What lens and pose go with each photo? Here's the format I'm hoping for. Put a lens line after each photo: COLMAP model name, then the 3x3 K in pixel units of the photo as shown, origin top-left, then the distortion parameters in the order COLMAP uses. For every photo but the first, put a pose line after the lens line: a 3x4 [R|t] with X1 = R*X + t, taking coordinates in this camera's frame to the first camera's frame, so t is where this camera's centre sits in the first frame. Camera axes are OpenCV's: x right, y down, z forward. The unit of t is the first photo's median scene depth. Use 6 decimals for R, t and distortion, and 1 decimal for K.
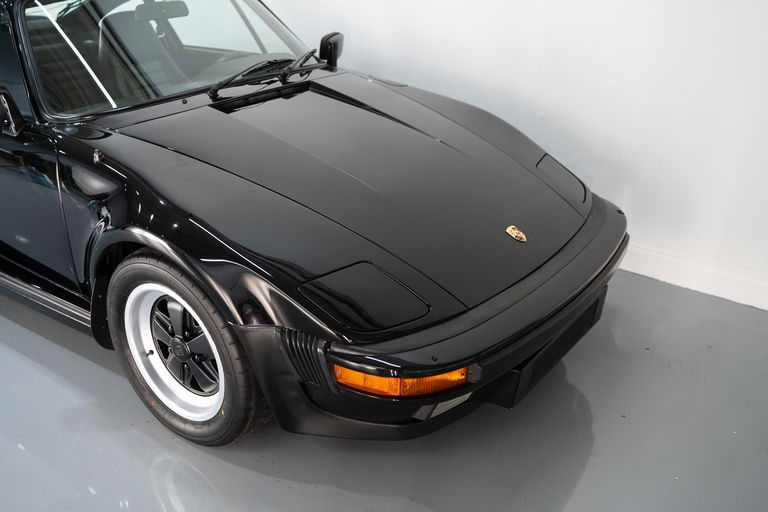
lens RADIAL K [[760.6, 0, 384.0], [0, 760.6, 256.0], [0, 0, 1]] dist [-0.162574, 0.227291]
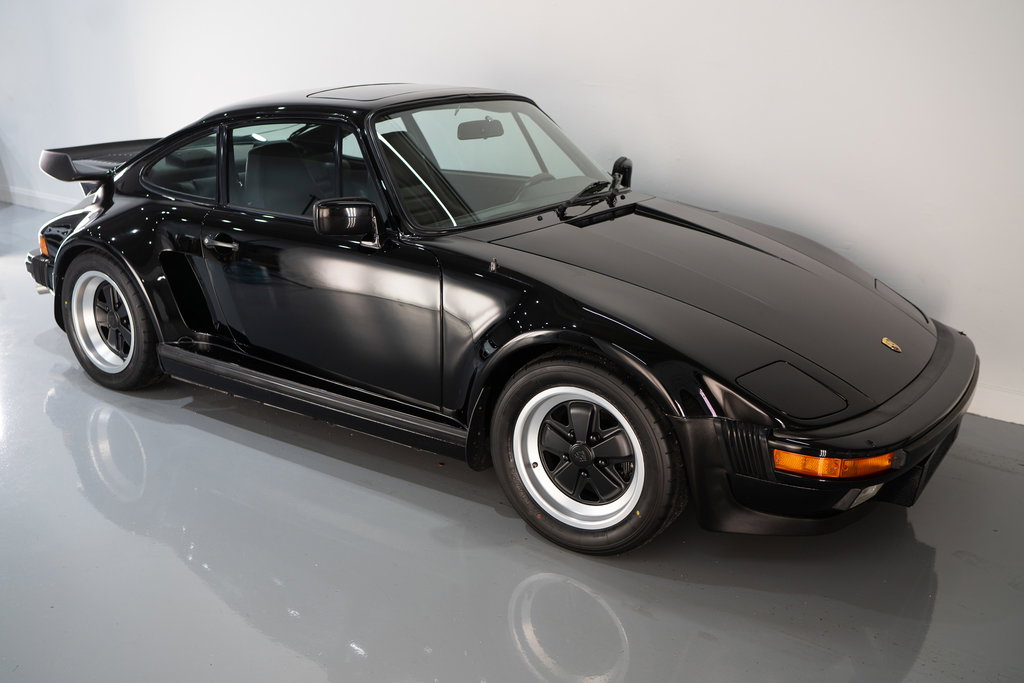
lens RADIAL K [[996.6, 0, 512.0], [0, 996.6, 341.5], [0, 0, 1]] dist [-0.081547, 0.019070]
pose [[0.999422, 0.000508, 0.033980, -0.406587], [0.003521, 0.992959, -0.118403, 0.129317], [-0.033801, 0.118454, 0.992384, -0.331697]]
